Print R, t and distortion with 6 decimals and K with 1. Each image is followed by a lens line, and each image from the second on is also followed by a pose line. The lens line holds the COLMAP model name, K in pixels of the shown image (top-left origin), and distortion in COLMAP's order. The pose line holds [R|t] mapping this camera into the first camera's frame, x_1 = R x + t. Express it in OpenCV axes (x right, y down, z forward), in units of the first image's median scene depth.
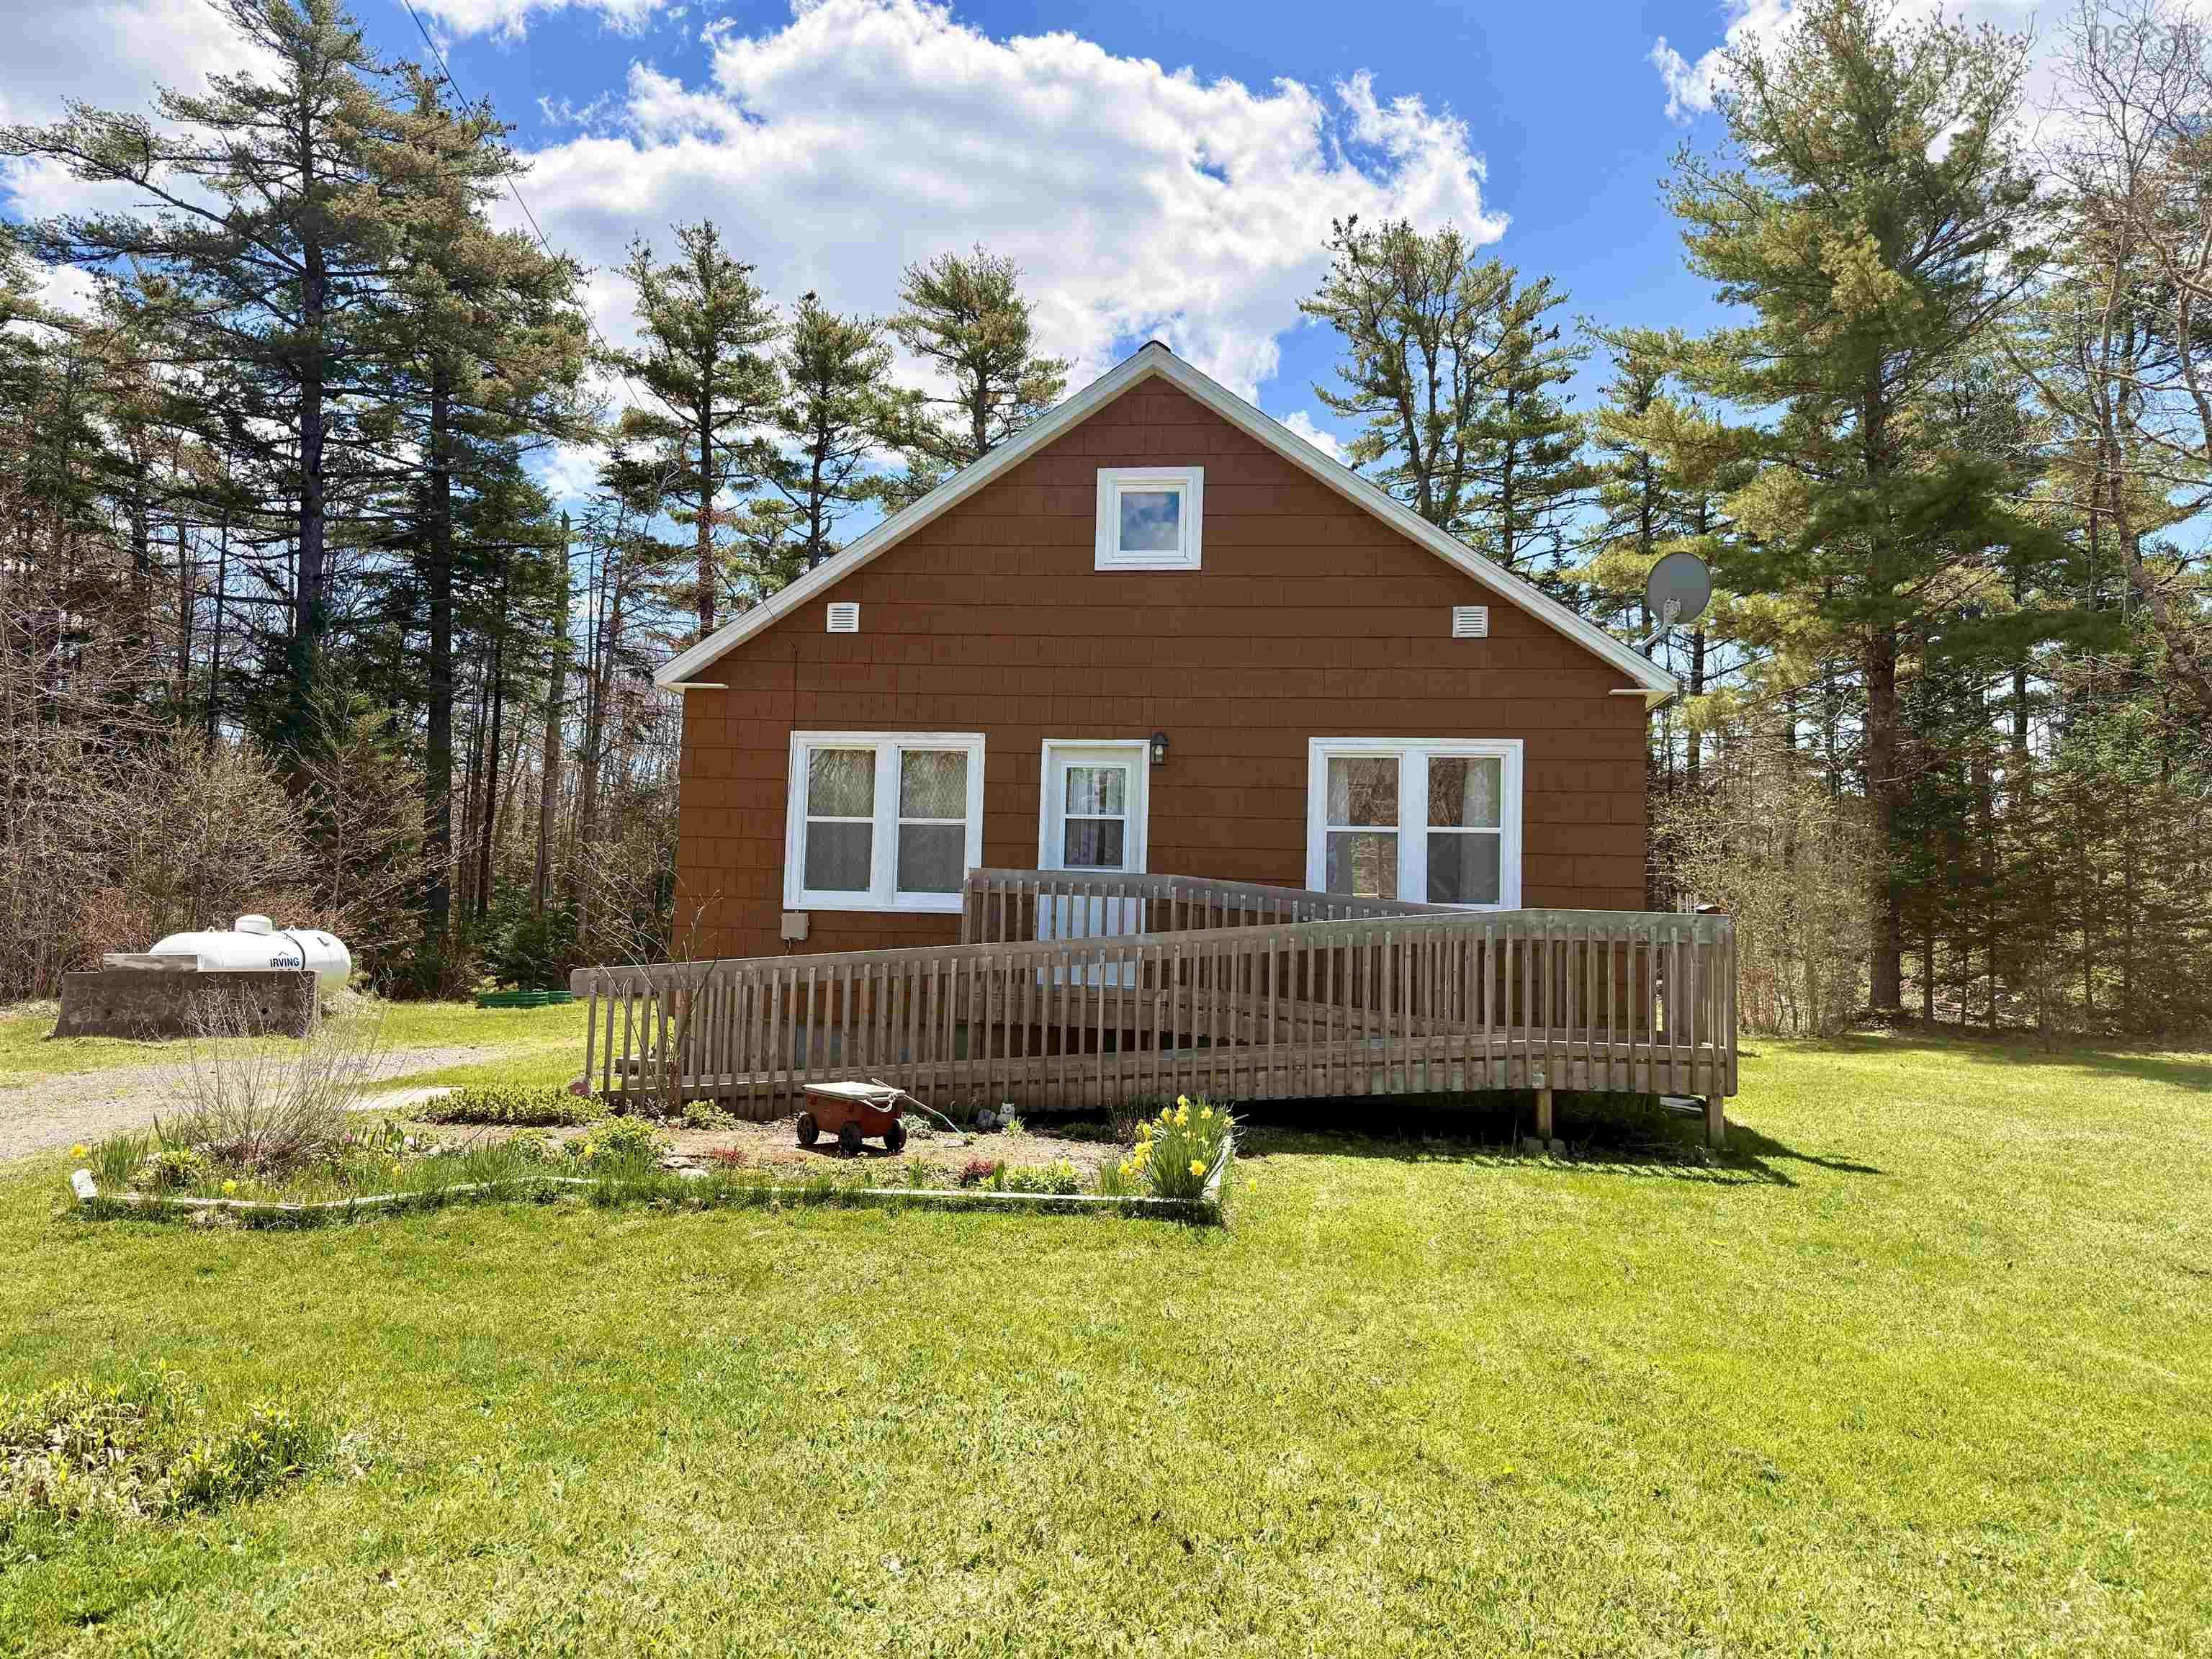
lens RADIAL K [[1580.7, 0, 1124.0], [0, 1580.7, 849.2], [0, 0, 1]] dist [0.038754, -0.053384]
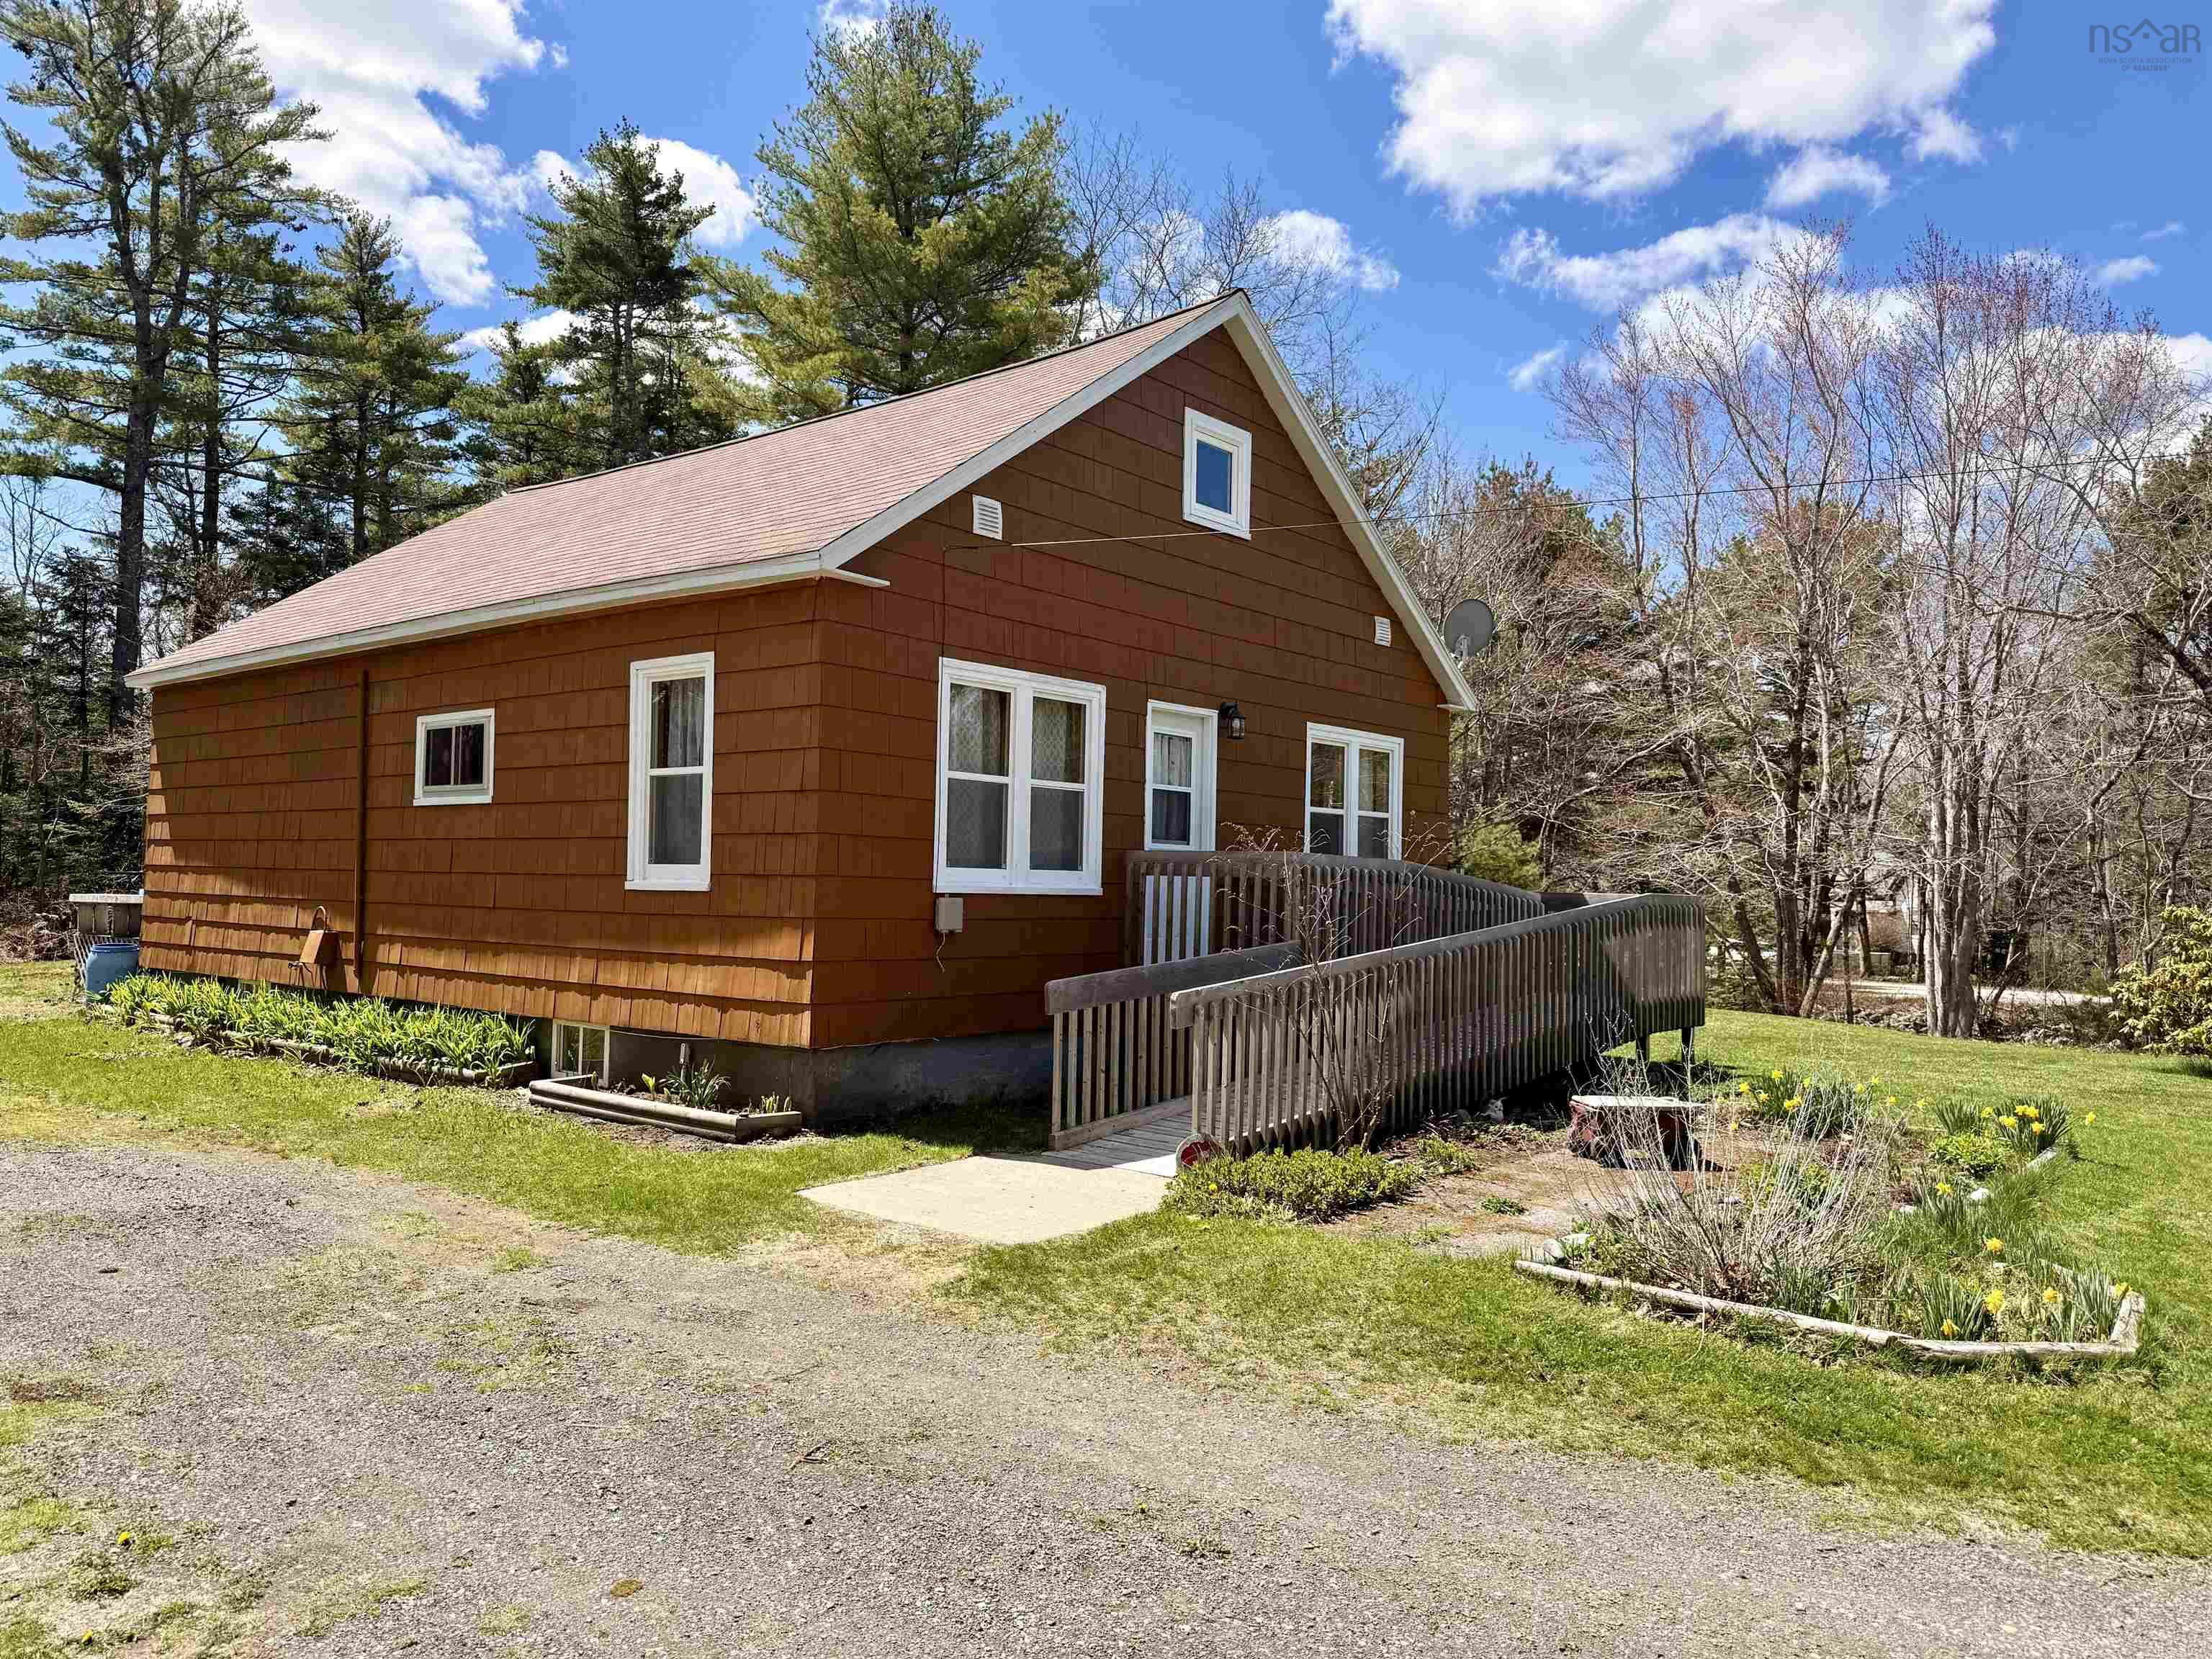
lens RADIAL K [[1580.7, 0, 1093.7], [0, 1580.7, 827.3], [0, 0, 1]] dist [0.038754, -0.053384]
pose [[0.551085, 0.015197, 0.834311, -0.802794], [-0.068746, 0.997262, 0.027244, -0.019451], [-0.831613, -0.072369, 0.550620, 0.521098]]
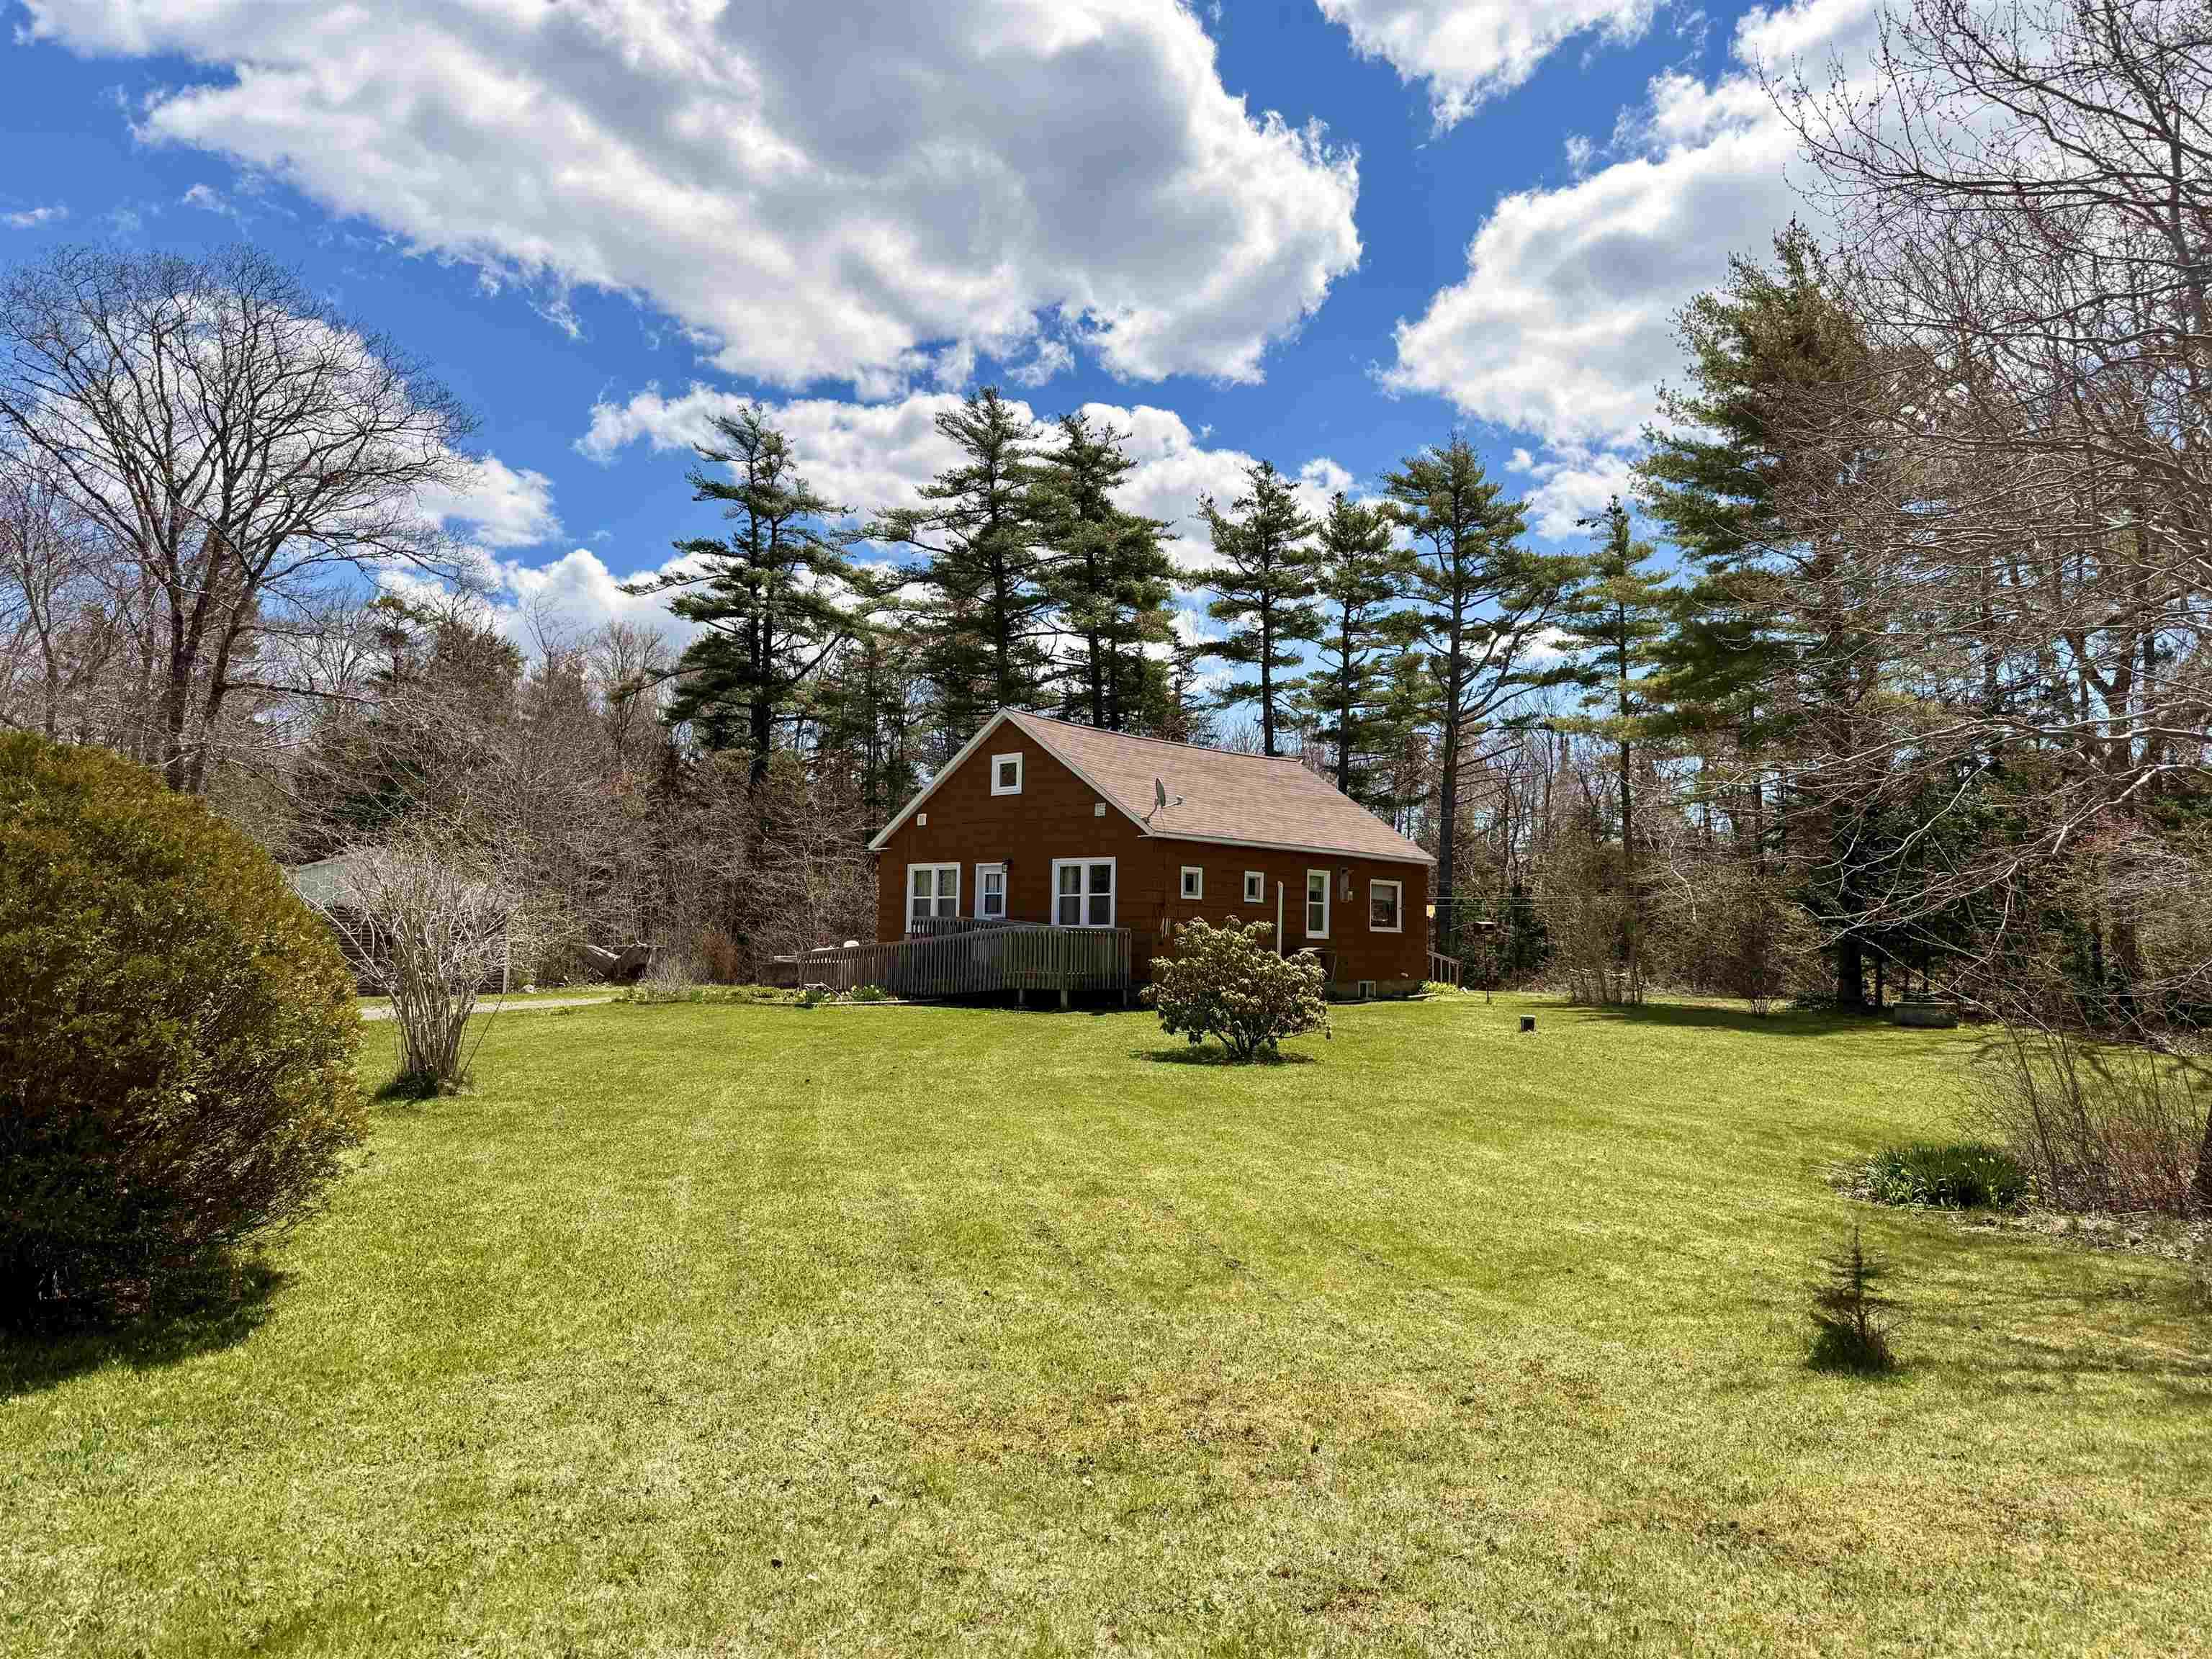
lens RADIAL K [[1580.7, 0, 1097.7], [0, 1580.7, 814.7], [0, 0, 1]] dist [0.038754, -0.053384]
pose [[0.820052, -0.063593, -0.568744, 1.545502], [0.038510, 0.997686, -0.056029, 0.001963], [0.570991, 0.024045, 0.820604, -0.970591]]
